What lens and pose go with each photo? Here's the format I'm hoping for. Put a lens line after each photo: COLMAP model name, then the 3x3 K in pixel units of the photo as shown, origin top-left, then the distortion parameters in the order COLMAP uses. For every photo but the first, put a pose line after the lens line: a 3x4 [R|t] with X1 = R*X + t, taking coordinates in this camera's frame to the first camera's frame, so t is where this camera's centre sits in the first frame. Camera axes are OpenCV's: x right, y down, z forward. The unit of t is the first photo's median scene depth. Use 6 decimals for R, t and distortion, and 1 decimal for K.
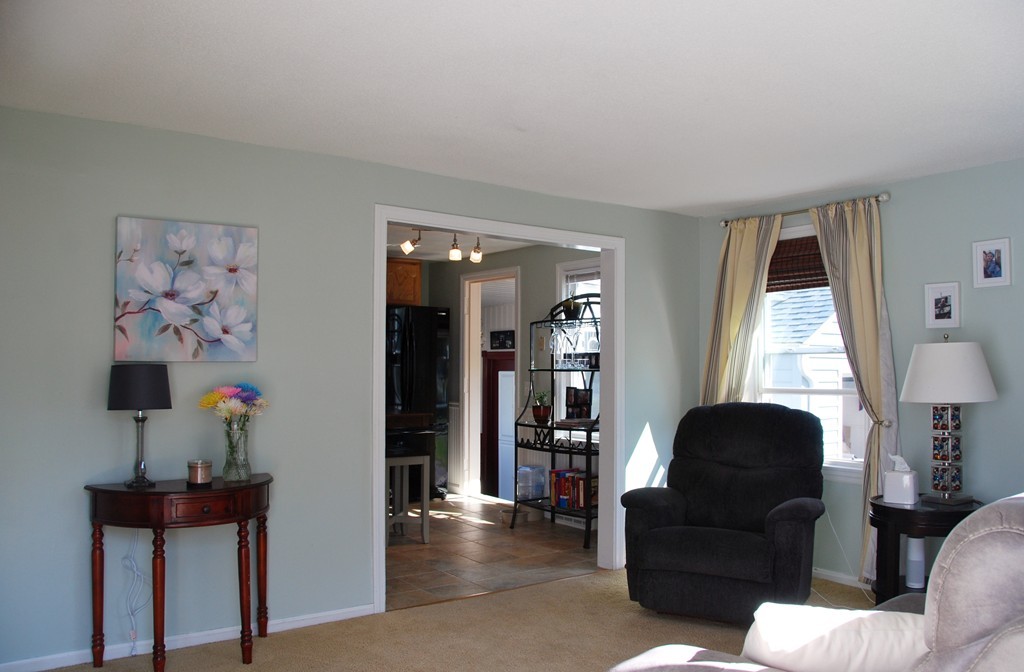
lens RADIAL K [[797.1, 0, 512.0], [0, 797.1, 336.0], [0, 0, 1]] dist [-0.086815, 0.000303]
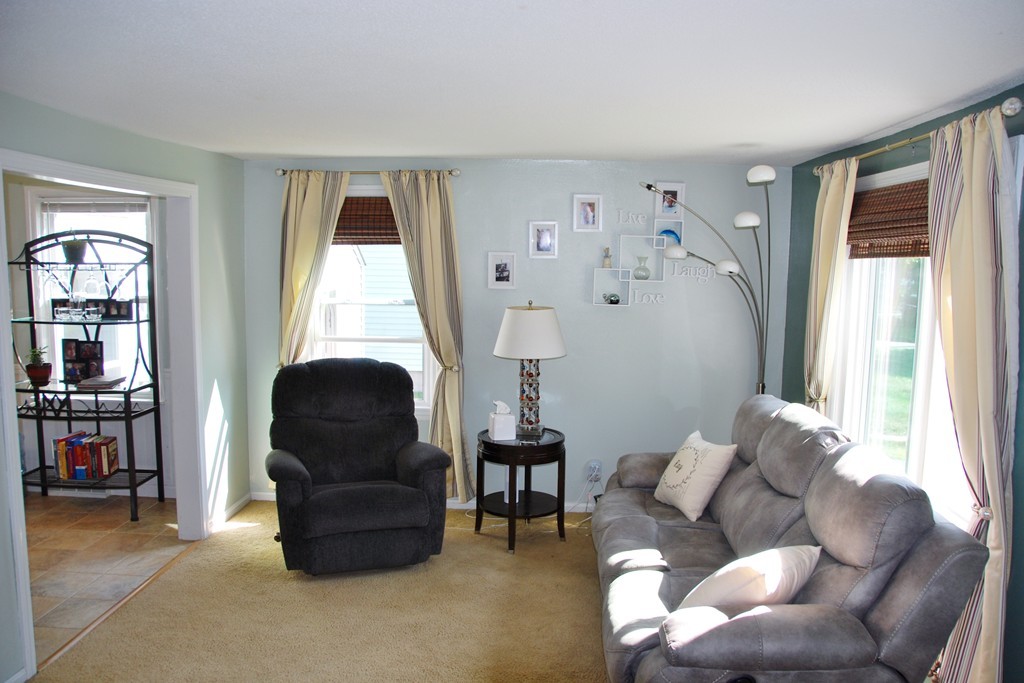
lens RADIAL K [[809.1, 0, 512.0], [0, 809.1, 341.5], [0, 0, 1]] dist [-0.134958, 0.092426]
pose [[0.655810, -0.076766, 0.751012, -0.323830], [-0.033621, 0.990859, 0.130642, -0.077991], [-0.754177, -0.110927, 0.647235, 0.130277]]
